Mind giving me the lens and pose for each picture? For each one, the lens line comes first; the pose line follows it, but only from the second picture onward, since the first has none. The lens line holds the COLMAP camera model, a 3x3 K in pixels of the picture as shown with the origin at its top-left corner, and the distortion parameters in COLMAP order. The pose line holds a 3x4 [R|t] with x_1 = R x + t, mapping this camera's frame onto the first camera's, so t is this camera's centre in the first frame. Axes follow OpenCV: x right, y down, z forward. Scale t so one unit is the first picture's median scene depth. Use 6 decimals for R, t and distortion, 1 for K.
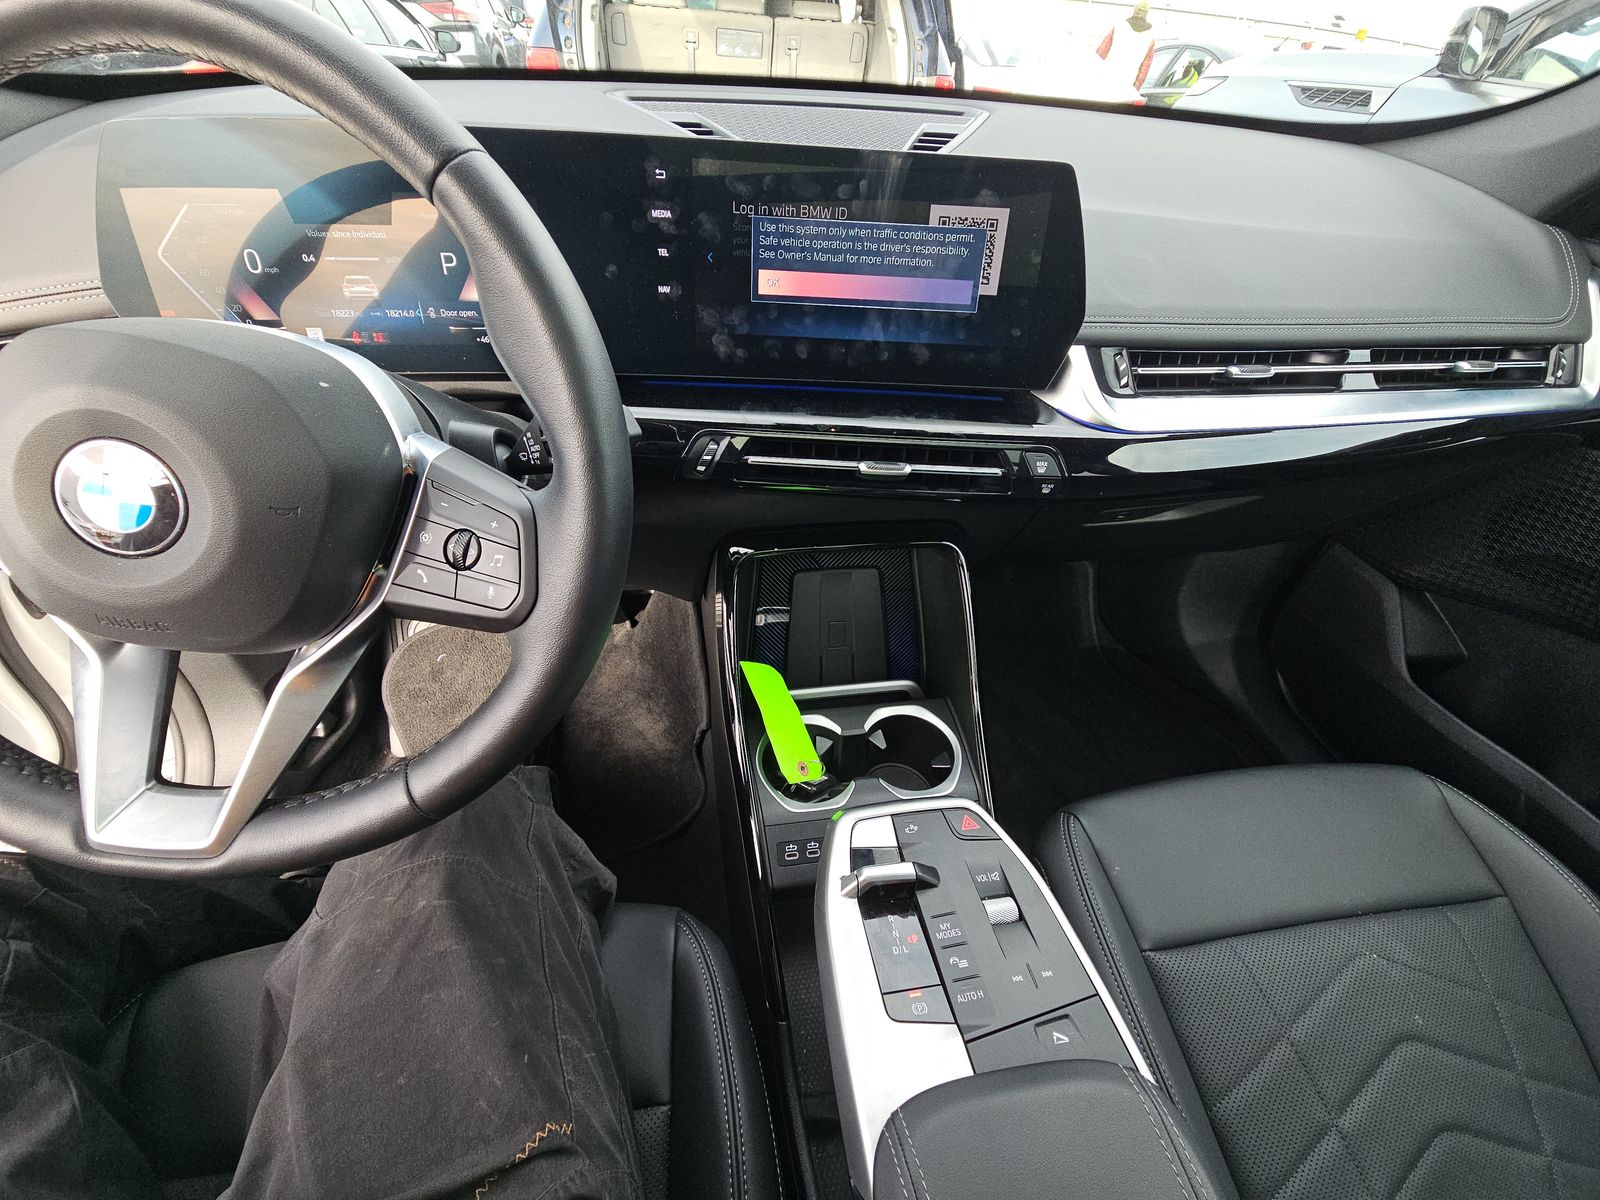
lens RADIAL K [[649.4, 0, 800.0], [0, 649.4, 600.0], [0, 0, 1]] dist [0.003529, -0.003759]
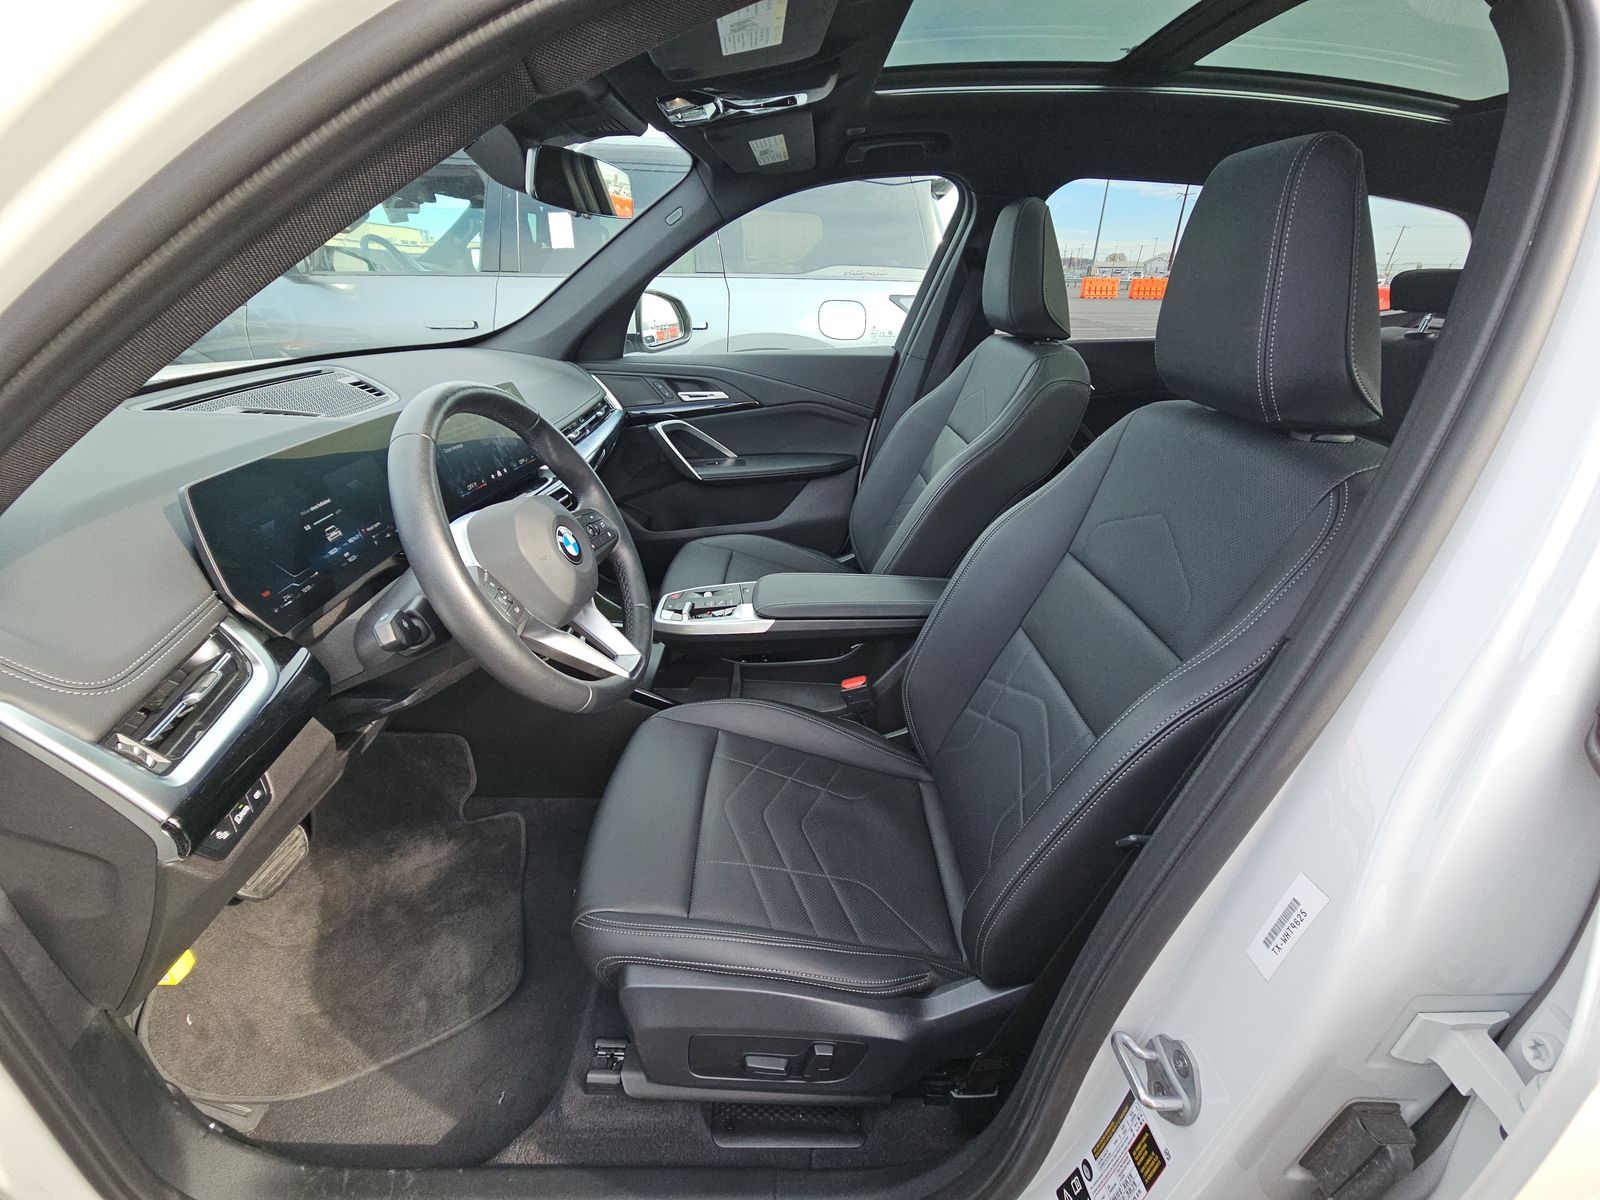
lens RADIAL K [[649.4, 0, 800.0], [0, 649.4, 600.0], [0, 0, 1]] dist [0.003529, -0.003759]
pose [[0.145676, -0.491236, 0.858758, -1.900813], [0.630803, 0.714809, 0.301886, -0.113300], [-0.762146, 0.497730, 0.414004, -0.452115]]
